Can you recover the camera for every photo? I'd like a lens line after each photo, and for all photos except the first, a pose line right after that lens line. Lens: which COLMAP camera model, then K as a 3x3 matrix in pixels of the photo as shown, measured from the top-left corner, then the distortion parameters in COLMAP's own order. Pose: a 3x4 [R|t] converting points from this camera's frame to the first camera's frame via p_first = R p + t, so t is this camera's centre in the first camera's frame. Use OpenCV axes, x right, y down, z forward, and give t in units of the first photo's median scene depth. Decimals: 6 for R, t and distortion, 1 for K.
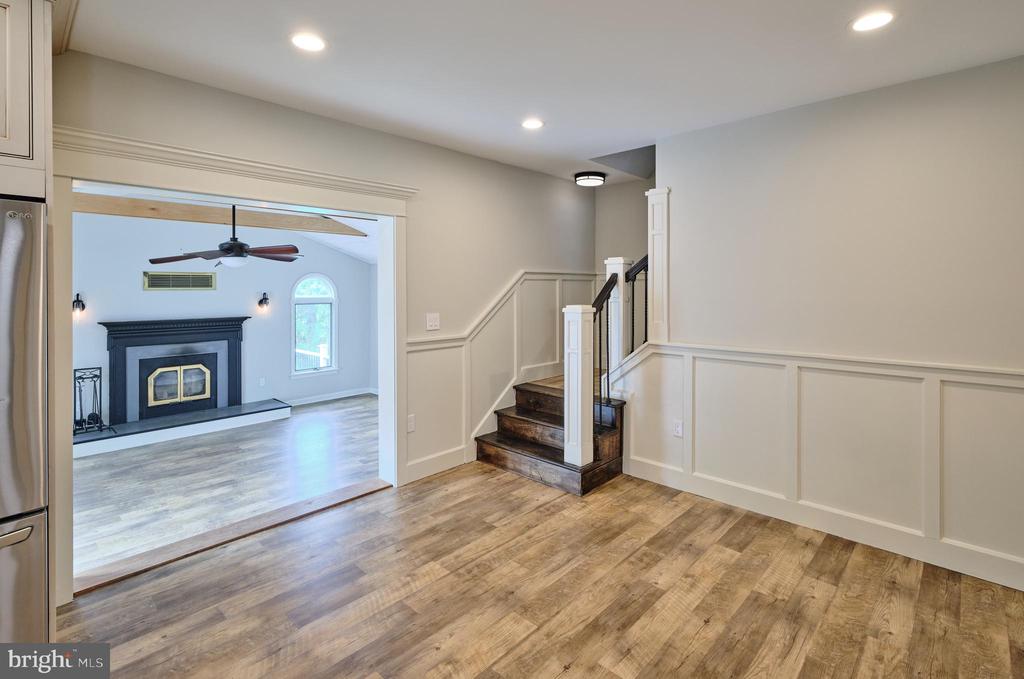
lens RADIAL K [[484.8, 0, 513.6], [0, 484.8, 289.3], [0, 0, 1]] dist [-0.000877, 0.000357]
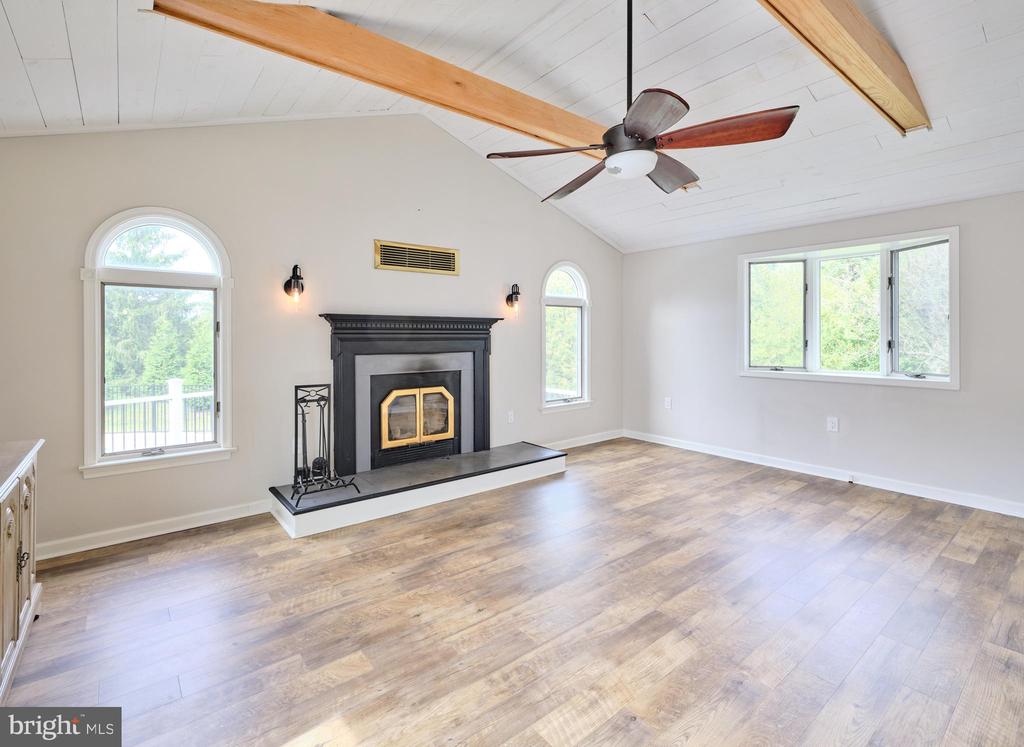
lens RADIAL K [[488.4, 0, 507.4], [0, 488.4, 337.5], [0, 0, 1]] dist [0.015239, -0.000041]
pose [[0.989800, -0.000938, -0.142464, -0.550702], [0.001220, 0.999997, 0.001897, 0.103049], [0.142461, -0.002052, 0.989798, 0.422694]]
